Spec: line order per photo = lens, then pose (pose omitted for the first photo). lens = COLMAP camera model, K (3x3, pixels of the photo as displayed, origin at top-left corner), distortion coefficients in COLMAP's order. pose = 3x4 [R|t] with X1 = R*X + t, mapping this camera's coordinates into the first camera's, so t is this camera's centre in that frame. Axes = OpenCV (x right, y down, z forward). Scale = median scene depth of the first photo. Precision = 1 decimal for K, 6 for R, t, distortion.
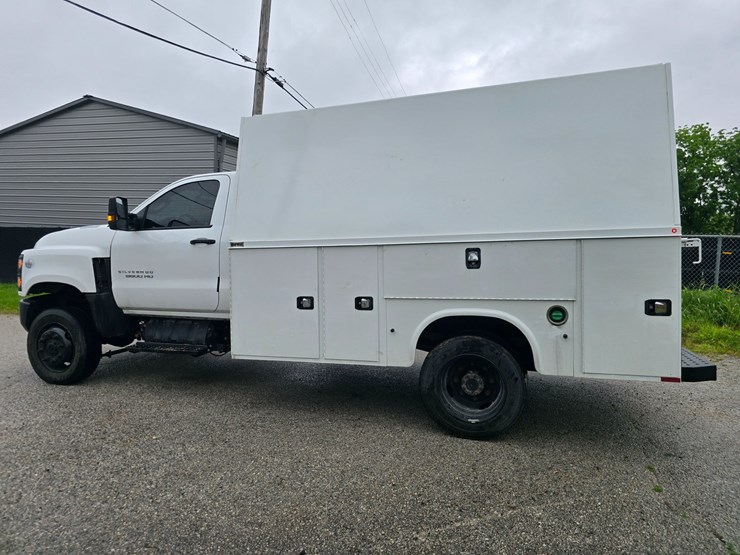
lens RADIAL K [[498.3, 0, 363.6], [0, 498.3, 271.5], [0, 0, 1]] dist [0.053537, -0.044576]
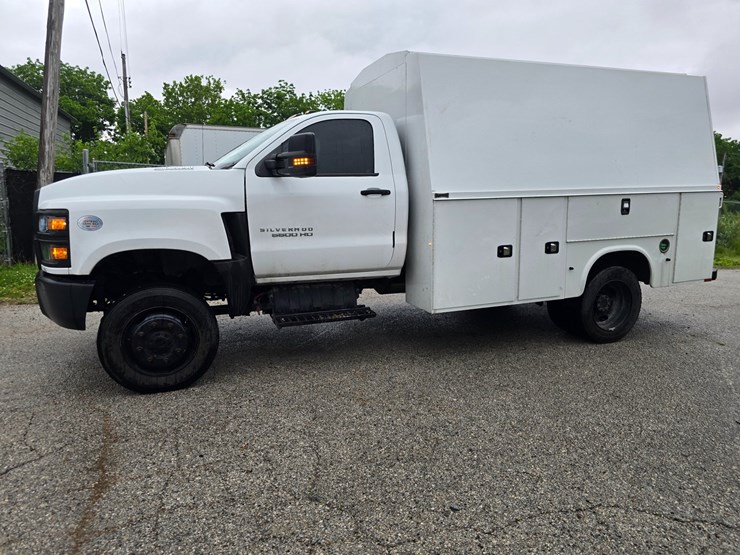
lens RADIAL K [[497.6, 0, 361.9], [0, 497.6, 279.1], [0, 0, 1]] dist [0.056532, -0.047421]
pose [[0.773604, -0.102303, 0.625357, -1.074374], [0.026491, 0.991240, 0.129387, -0.025467], [-0.633115, -0.083527, 0.769537, 0.378228]]
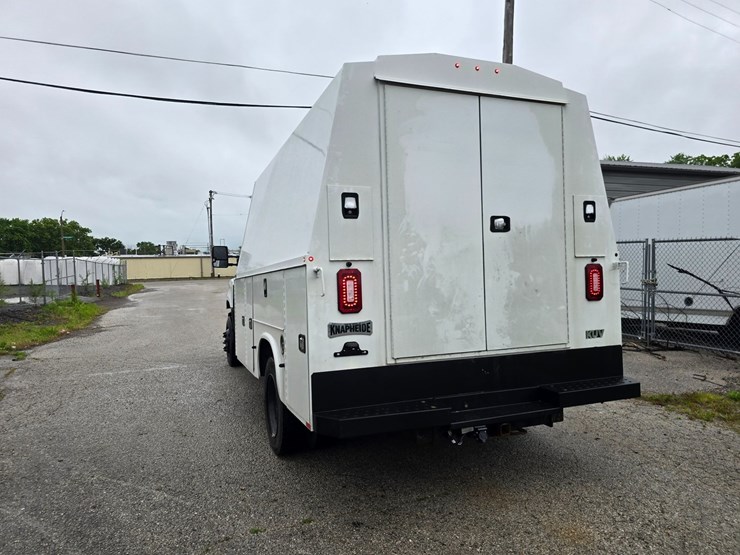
lens RADIAL K [[499.4, 0, 362.2], [0, 499.4, 283.9], [0, 0, 1]] dist [0.054605, -0.047980]
pose [[0.632767, 0.000414, -0.774342, 1.138804], [-0.015314, 0.999811, -0.011980, -0.022906], [0.774191, 0.019439, 0.632653, 0.424762]]
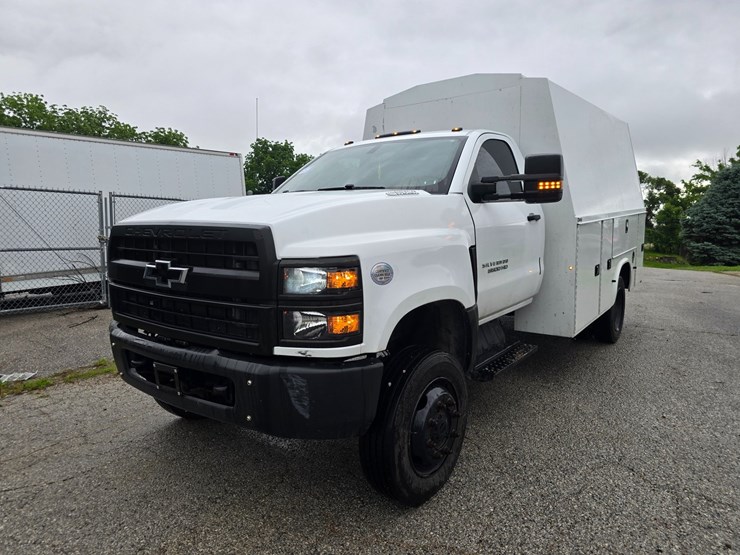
lens RADIAL K [[499.5, 0, 370.3], [0, 499.5, 283.0], [0, 0, 1]] dist [0.056376, -0.049140]
pose [[0.314540, -0.130987, 0.940163, -1.433412], [0.061340, 0.991168, 0.117571, -0.079026], [-0.947260, 0.020689, 0.319797, 1.169492]]
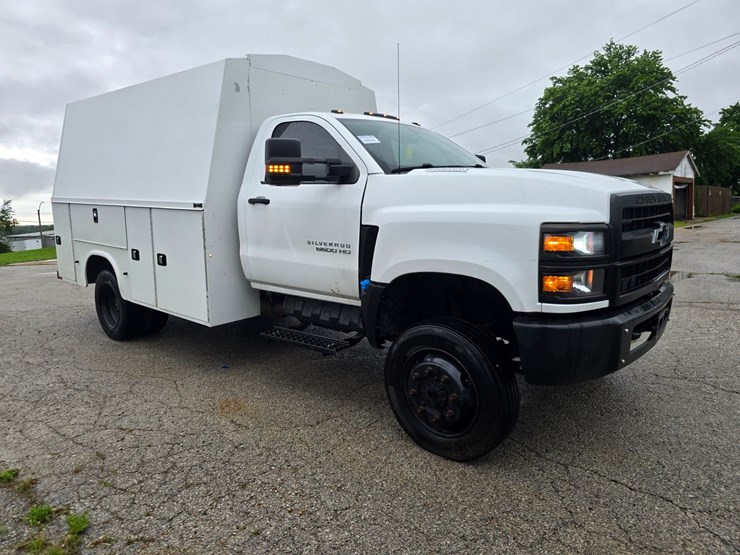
lens RADIAL K [[496.5, 0, 366.0], [0, 496.5, 268.3], [0, 0, 1]] dist [0.054156, -0.046320]
pose [[-0.923098, -0.035864, 0.382890, -0.795676], [0.040952, 0.980814, 0.190598, -0.142779], [-0.382379, 0.191621, -0.903918, 2.476586]]
